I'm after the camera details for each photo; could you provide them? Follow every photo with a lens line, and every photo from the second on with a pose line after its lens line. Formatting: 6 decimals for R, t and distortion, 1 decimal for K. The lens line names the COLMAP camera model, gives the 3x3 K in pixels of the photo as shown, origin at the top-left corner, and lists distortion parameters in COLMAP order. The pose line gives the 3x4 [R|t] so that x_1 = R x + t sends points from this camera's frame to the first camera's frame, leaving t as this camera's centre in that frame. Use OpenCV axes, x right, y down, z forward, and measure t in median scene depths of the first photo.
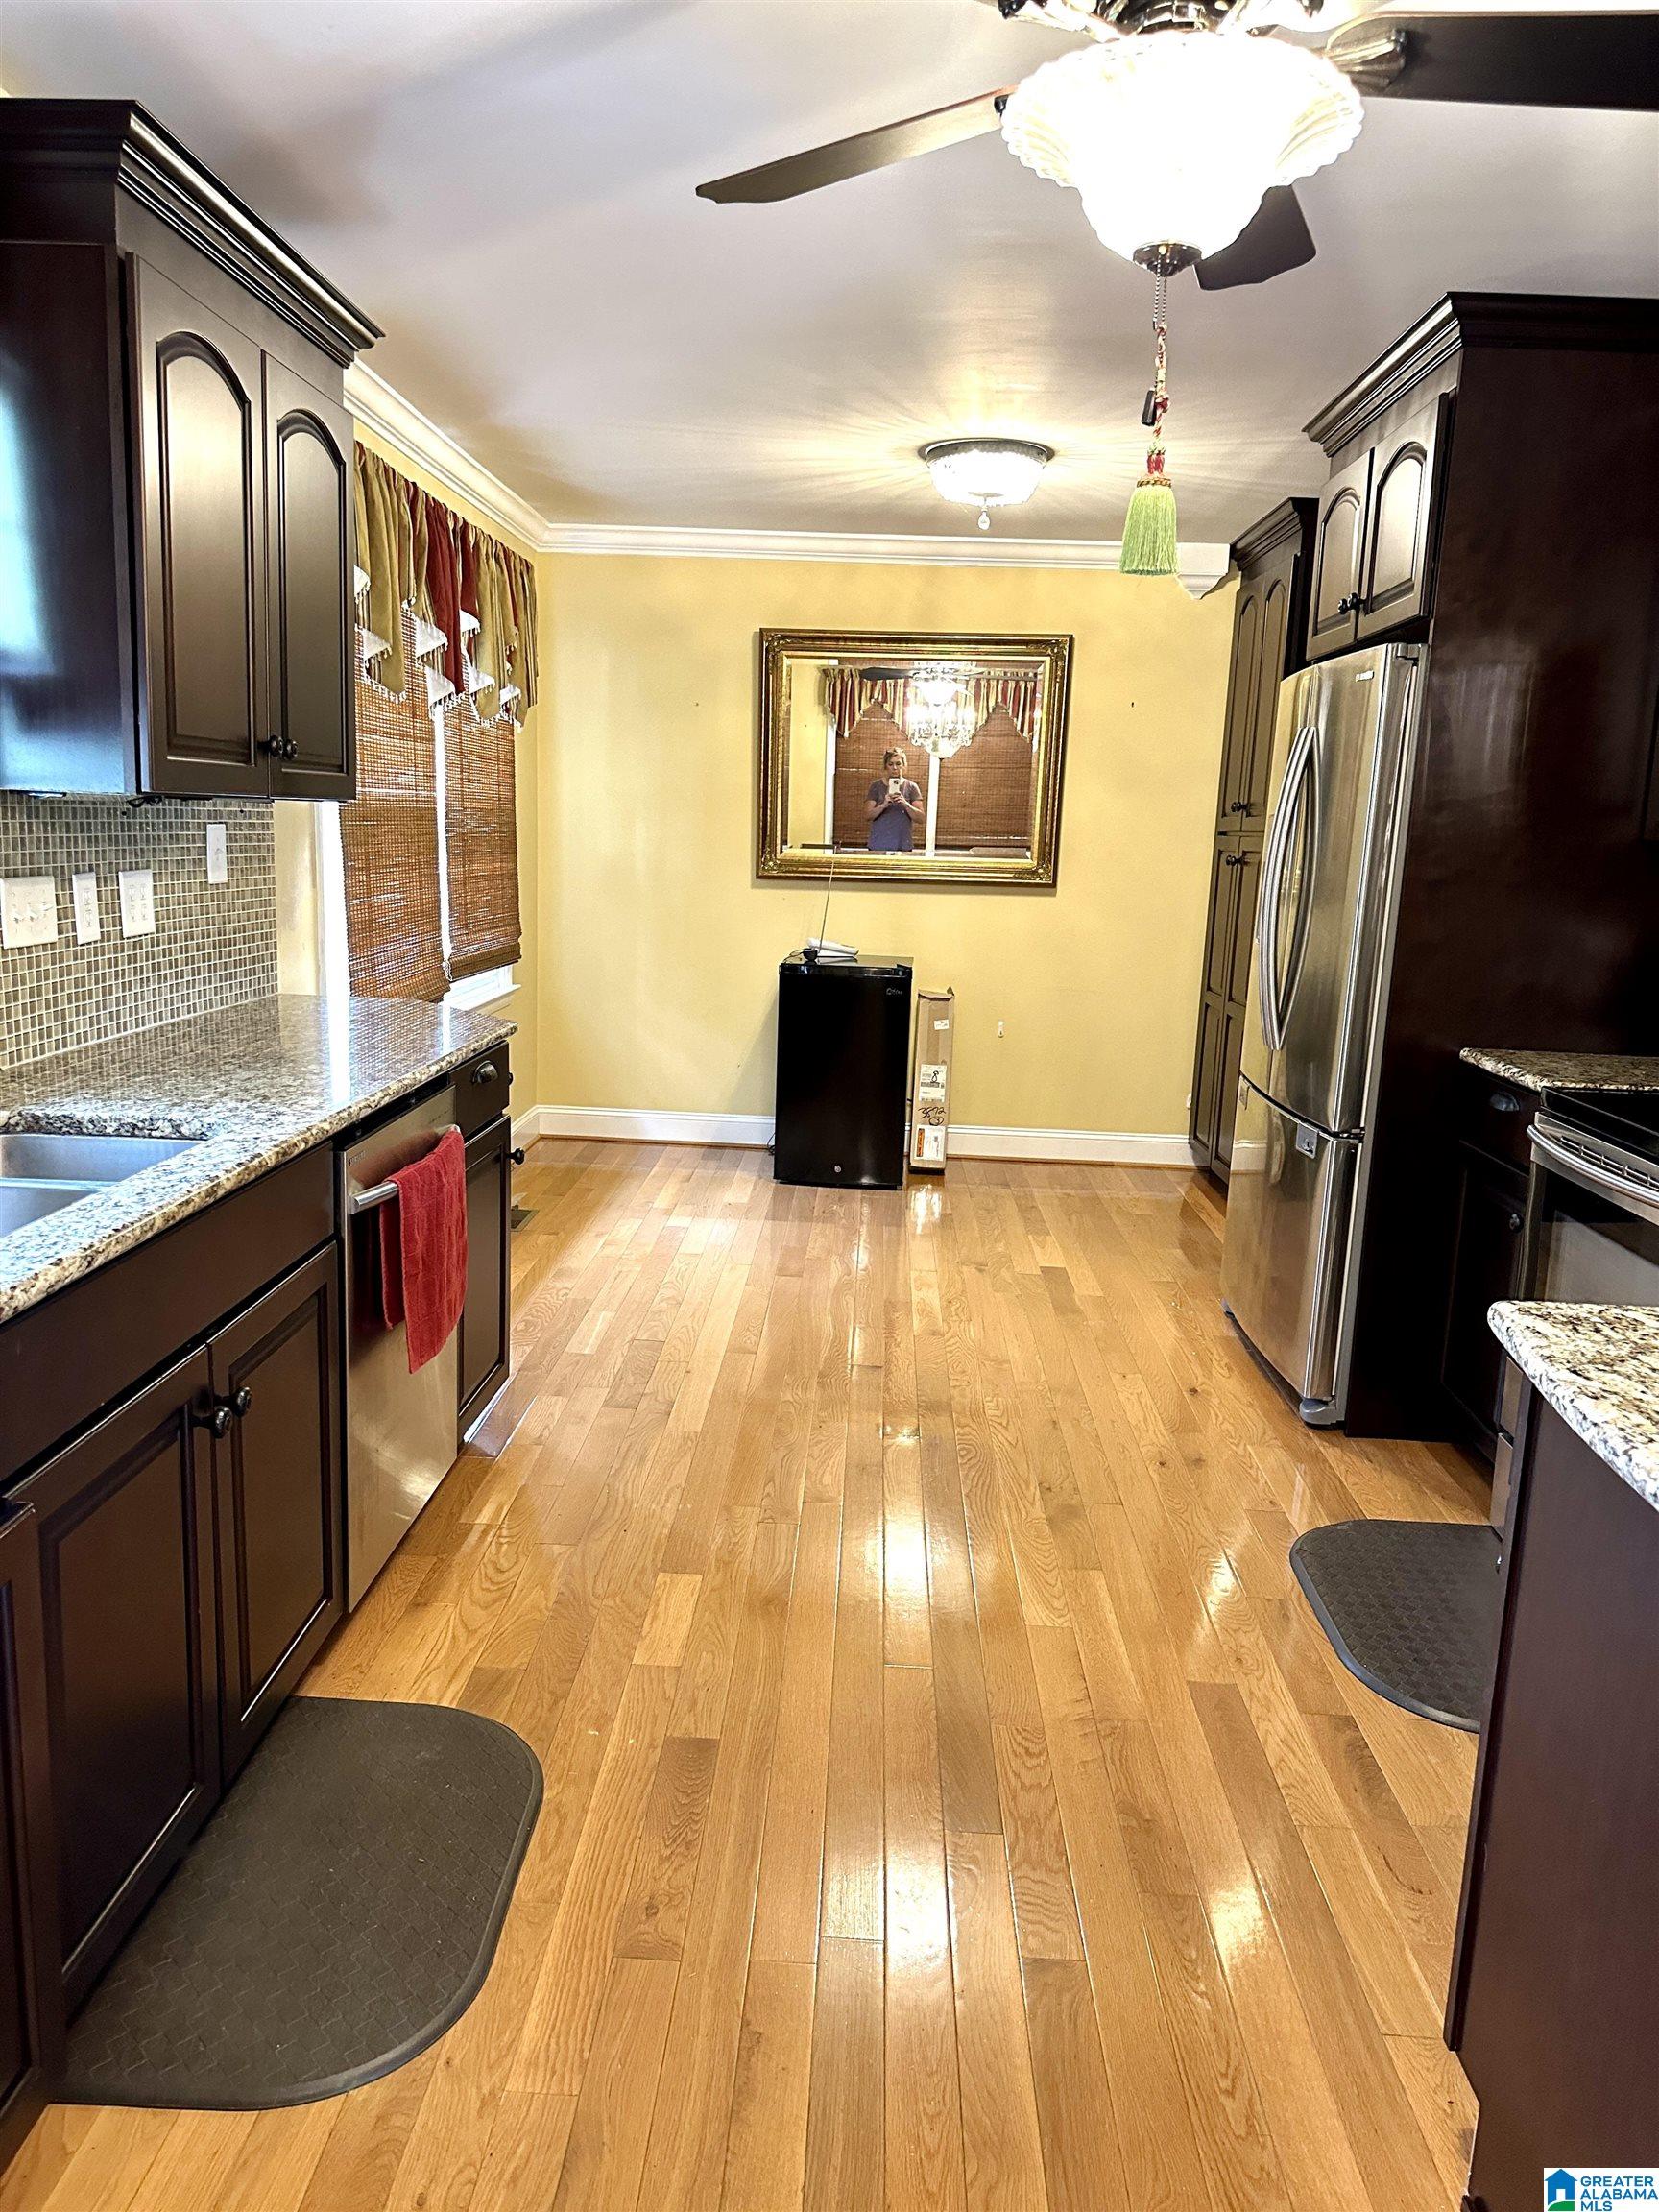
lens RADIAL K [[1554.1, 0, 814.1], [0, 1554.1, 1108.3], [0, 0, 1]] dist [0.166110, -0.313394]
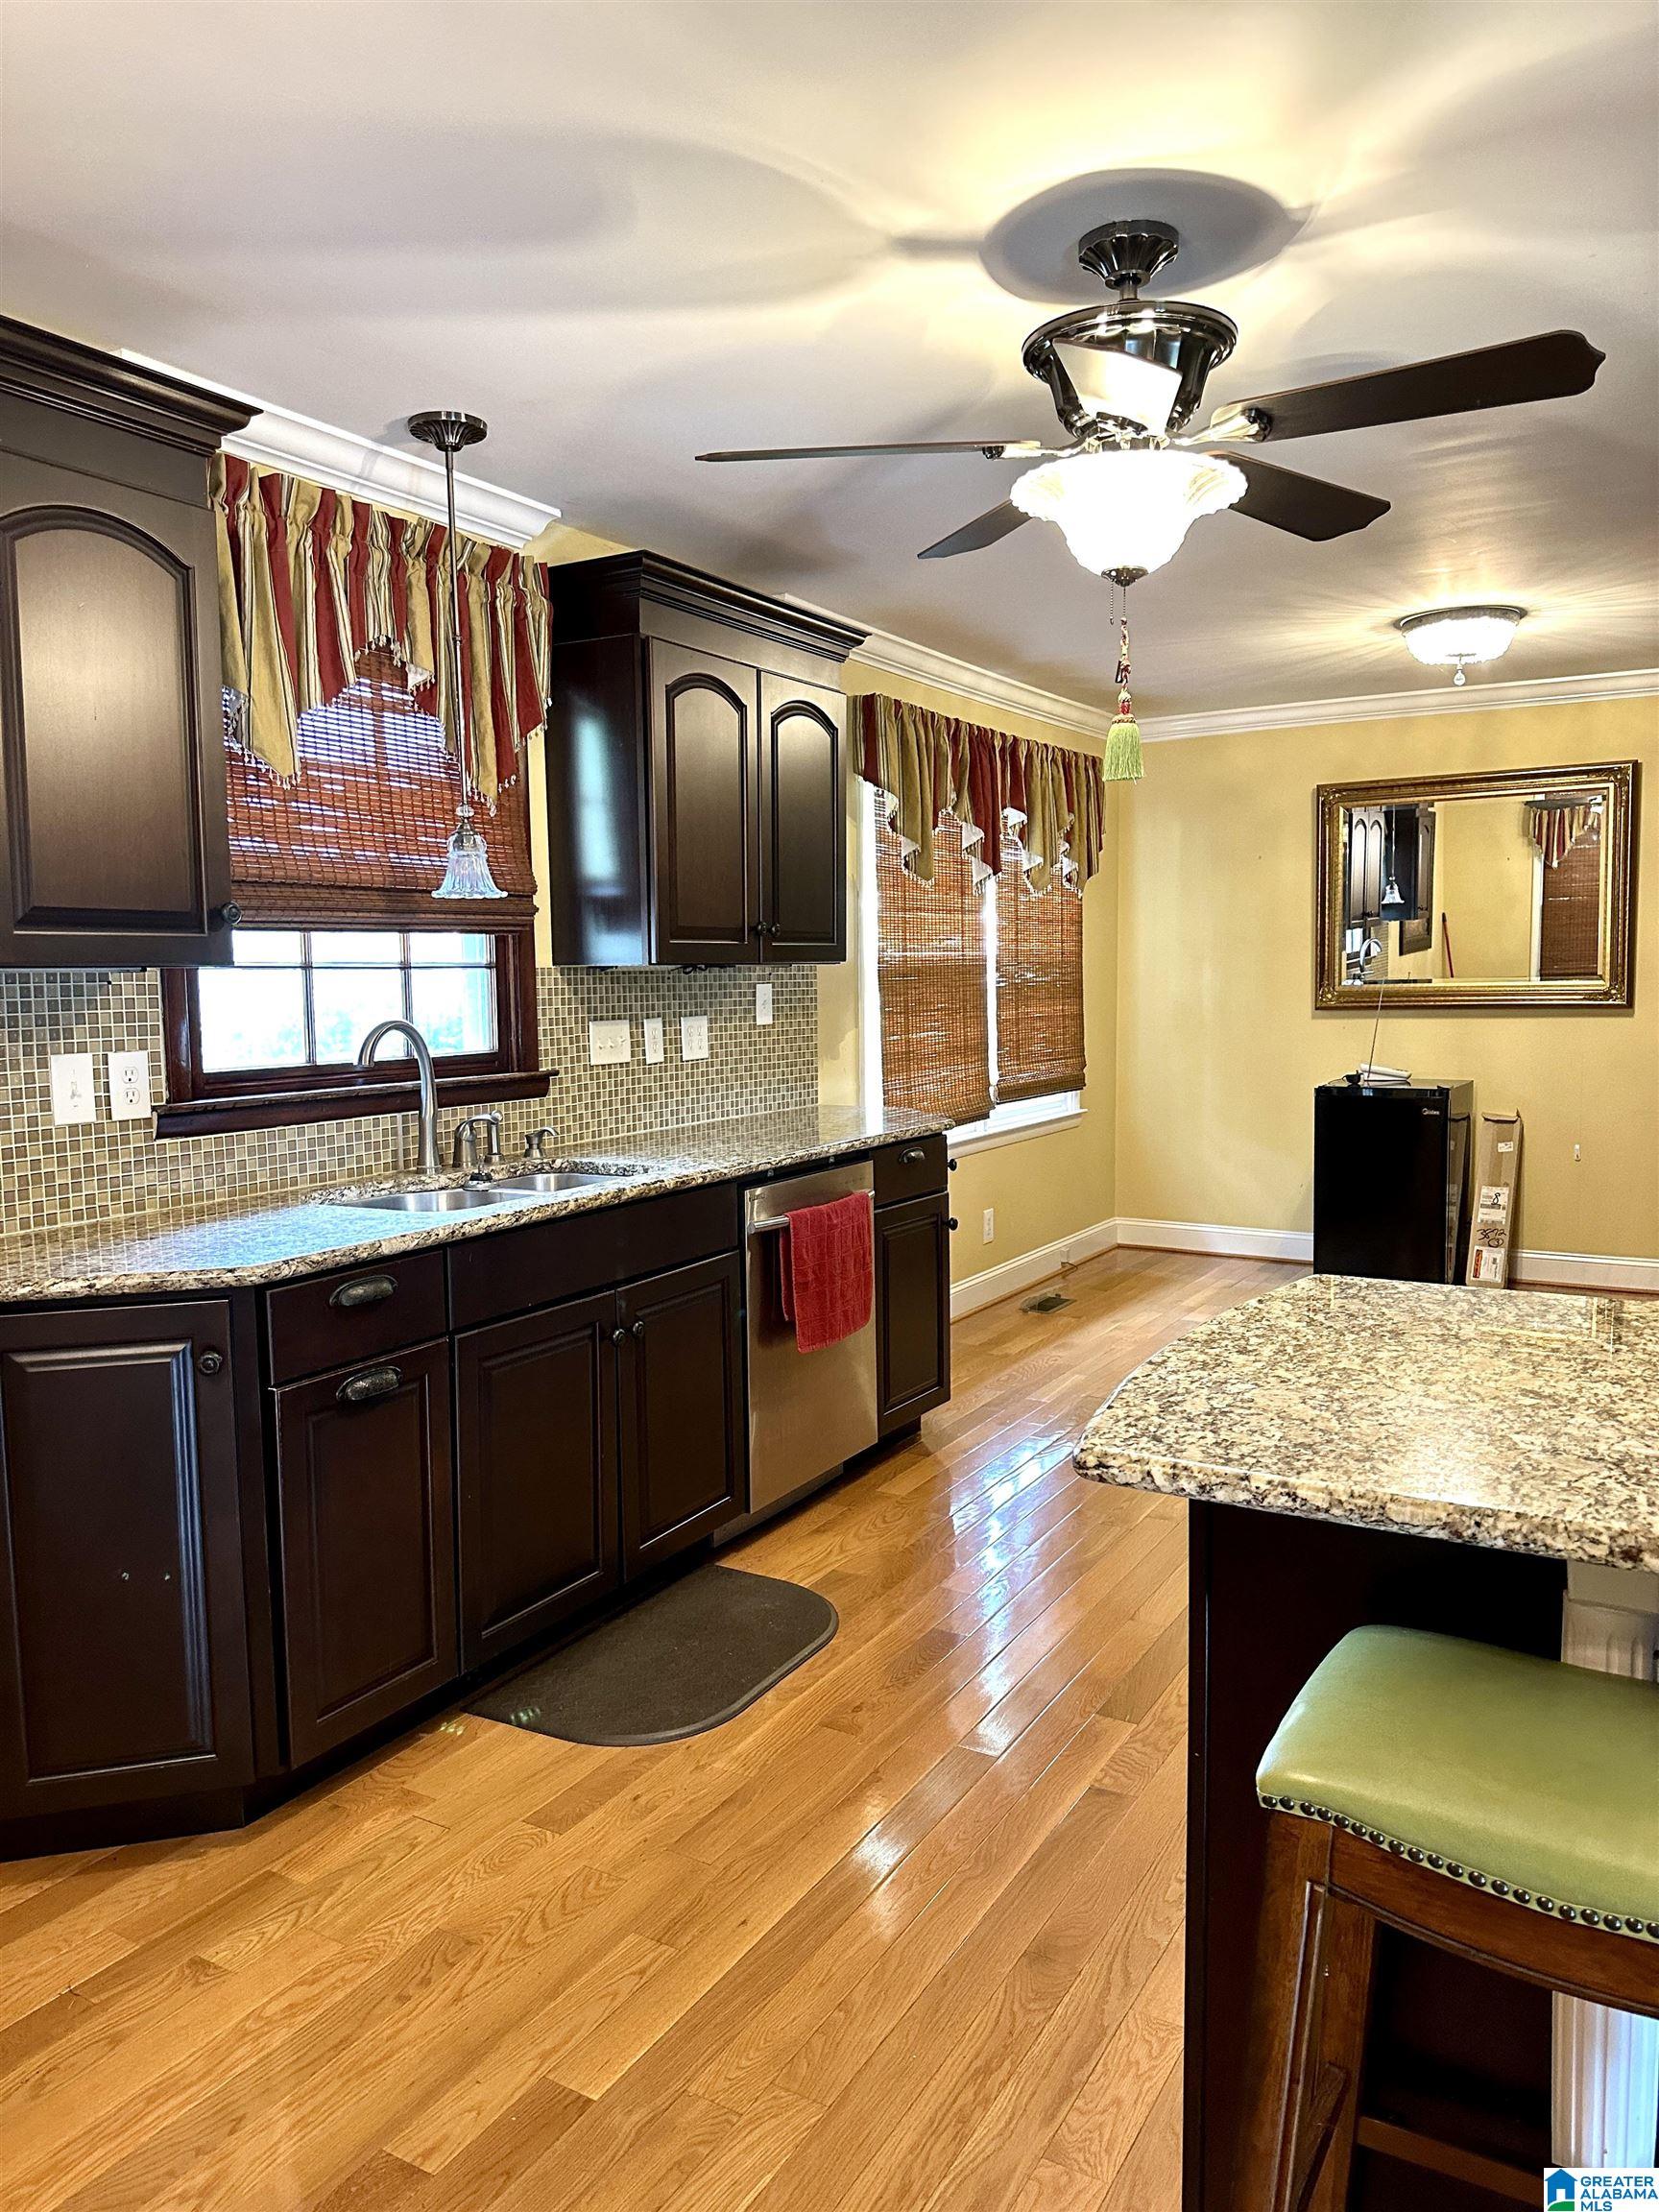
lens RADIAL K [[1554.1, 0, 814.1], [0, 1554.1, 1108.3], [0, 0, 1]] dist [0.166110, -0.313394]
pose [[0.879363, -0.007102, -0.476099, 0.237849], [-0.039943, 0.995264, -0.088621, 0.039702], [0.474473, 0.096947, 0.874915, -0.141178]]
